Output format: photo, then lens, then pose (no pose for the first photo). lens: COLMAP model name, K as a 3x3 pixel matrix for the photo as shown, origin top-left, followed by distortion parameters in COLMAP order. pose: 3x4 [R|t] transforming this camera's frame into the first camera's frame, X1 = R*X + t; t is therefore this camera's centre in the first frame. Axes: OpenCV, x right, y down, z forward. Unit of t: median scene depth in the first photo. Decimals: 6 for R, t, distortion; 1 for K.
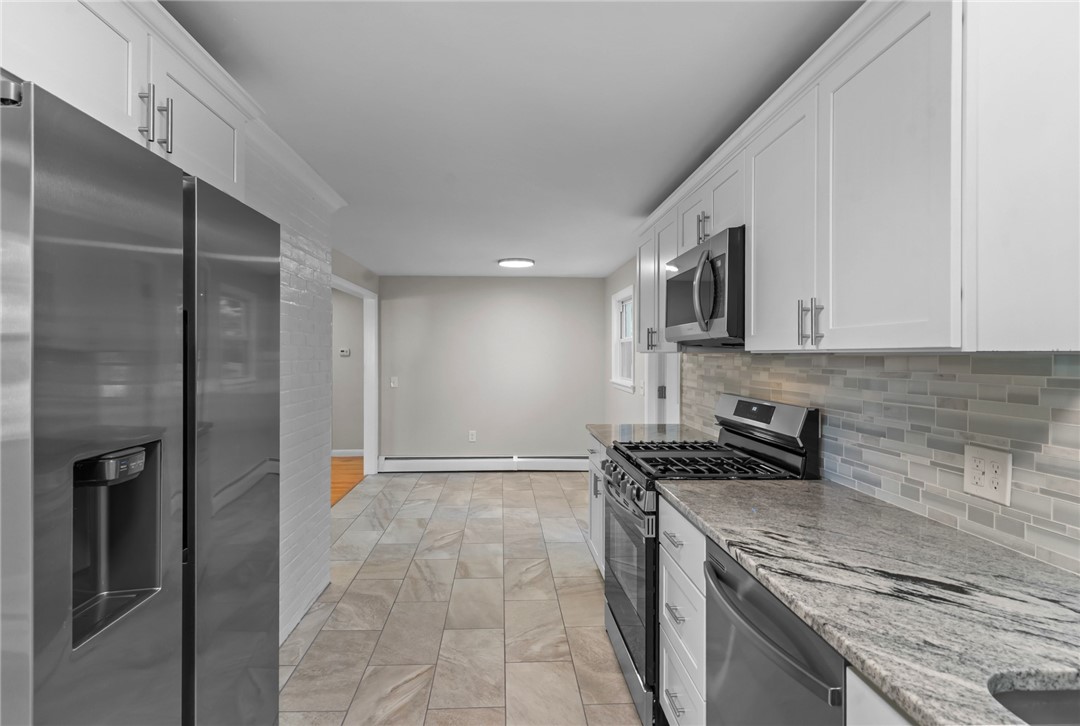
lens RADIAL K [[542.8, 0, 518.2], [0, 542.8, 360.7], [0, 0, 1]] dist [0.000008, 0.000052]
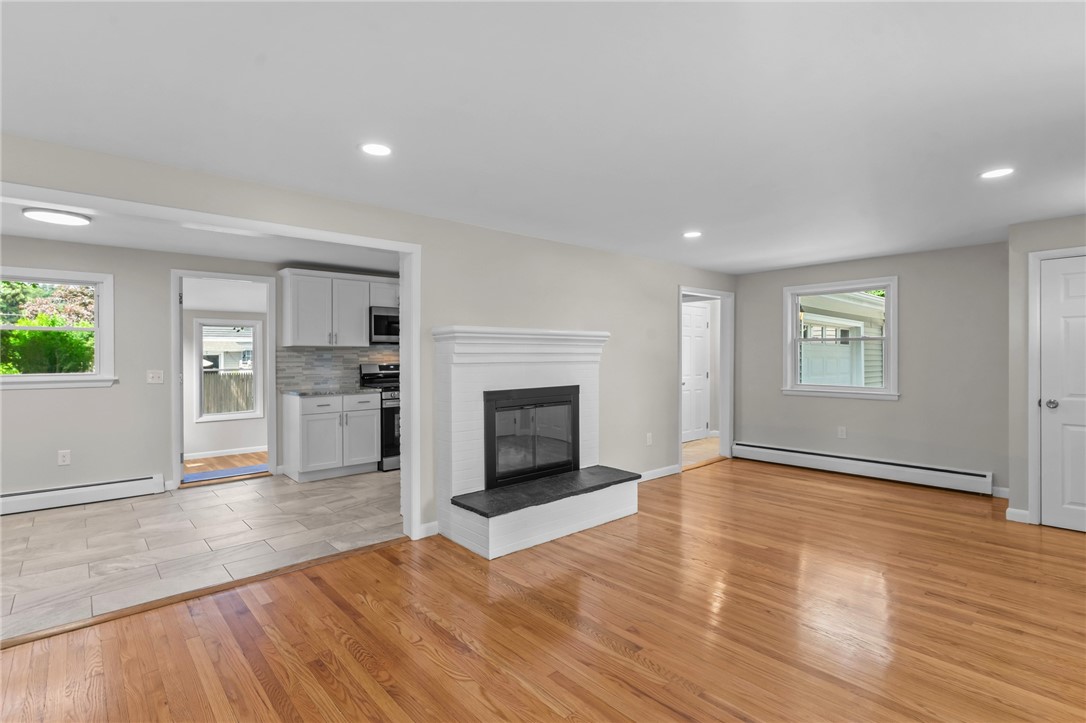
lens RADIAL K [[521.1, 0, 539.2], [0, 521.1, 357.6], [0, 0, 1]] dist [0.003127, 0.000139]
pose [[-0.640451, -0.003273, 0.767992, -1.522499], [0.011827, 0.999830, 0.014124, 0.007286], [-0.767908, 0.018129, -0.640304, 1.525425]]
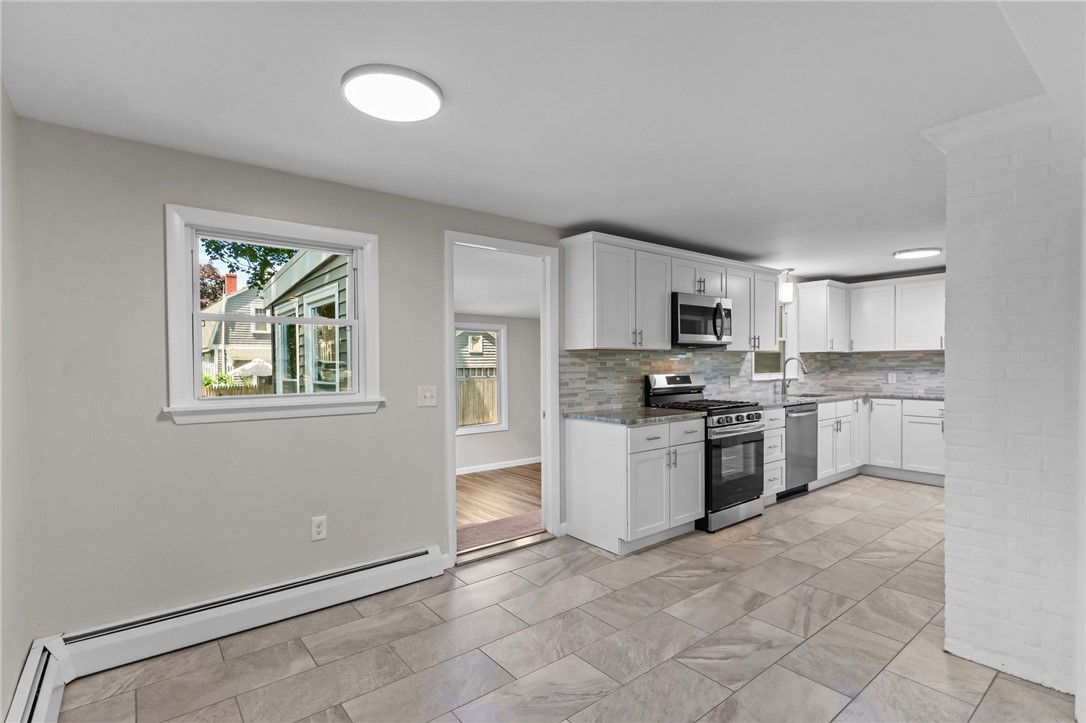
lens RADIAL K [[516.9, 0, 541.3], [0, 516.9, 369.6], [0, 0, 1]] dist [0.003348, 0.000242]
pose [[-0.600312, -0.010527, 0.799697, -0.566146], [0.014004, 0.999622, 0.023671, 0.001218], [-0.799643, 0.025409, -0.599937, 1.817594]]
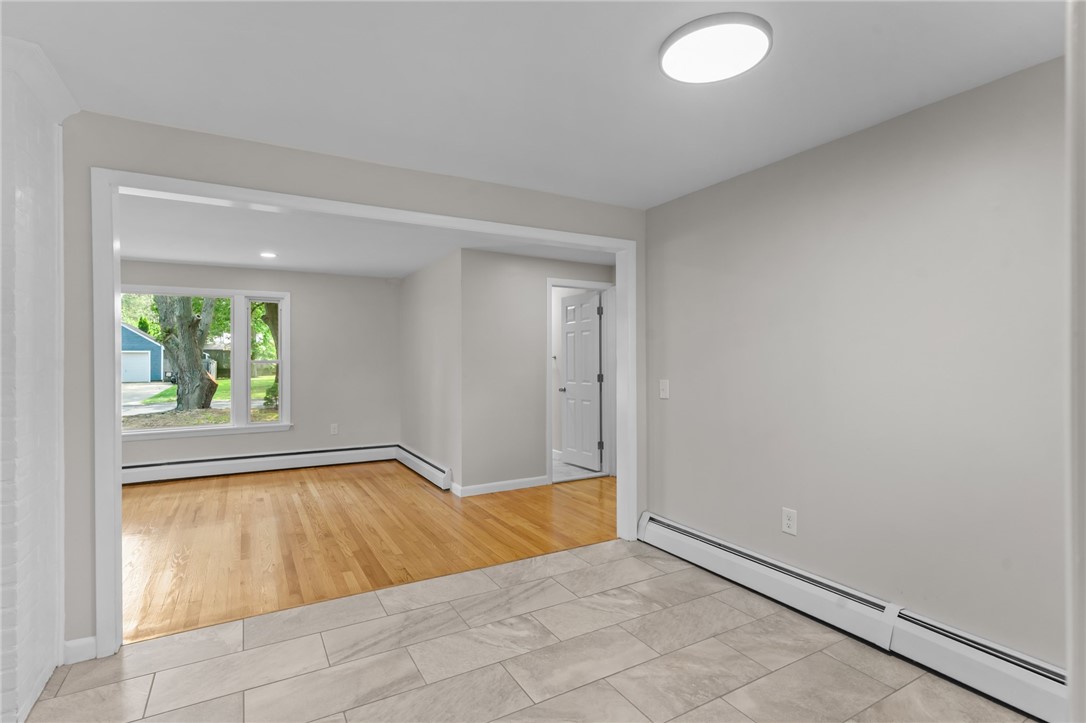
lens RADIAL K [[521.1, 0, 539.2], [0, 521.1, 357.6], [0, 0, 1]] dist [0.003127, 0.000139]
pose [[0.468389, -0.002717, -0.883518, 0.378947], [-0.007263, 0.999950, -0.006925, 0.019869], [0.883493, 0.009660, 0.468345, 1.196023]]
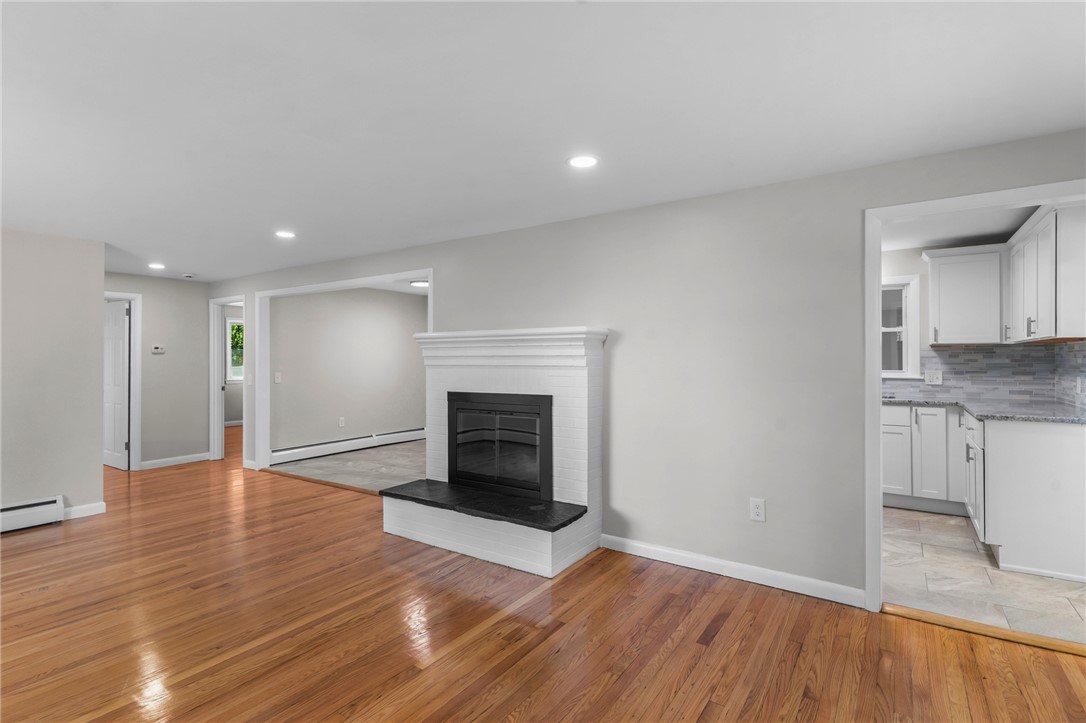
lens RADIAL K [[531.9, 0, 537.5], [0, 531.9, 355.0], [0, 0, 1]] dist [0.001720, 0.000018]
pose [[0.589627, 0.001227, 0.807675, -1.465019], [0.012858, 0.999858, -0.010905, 0.025624], [-0.807573, 0.016815, 0.589528, -0.027444]]
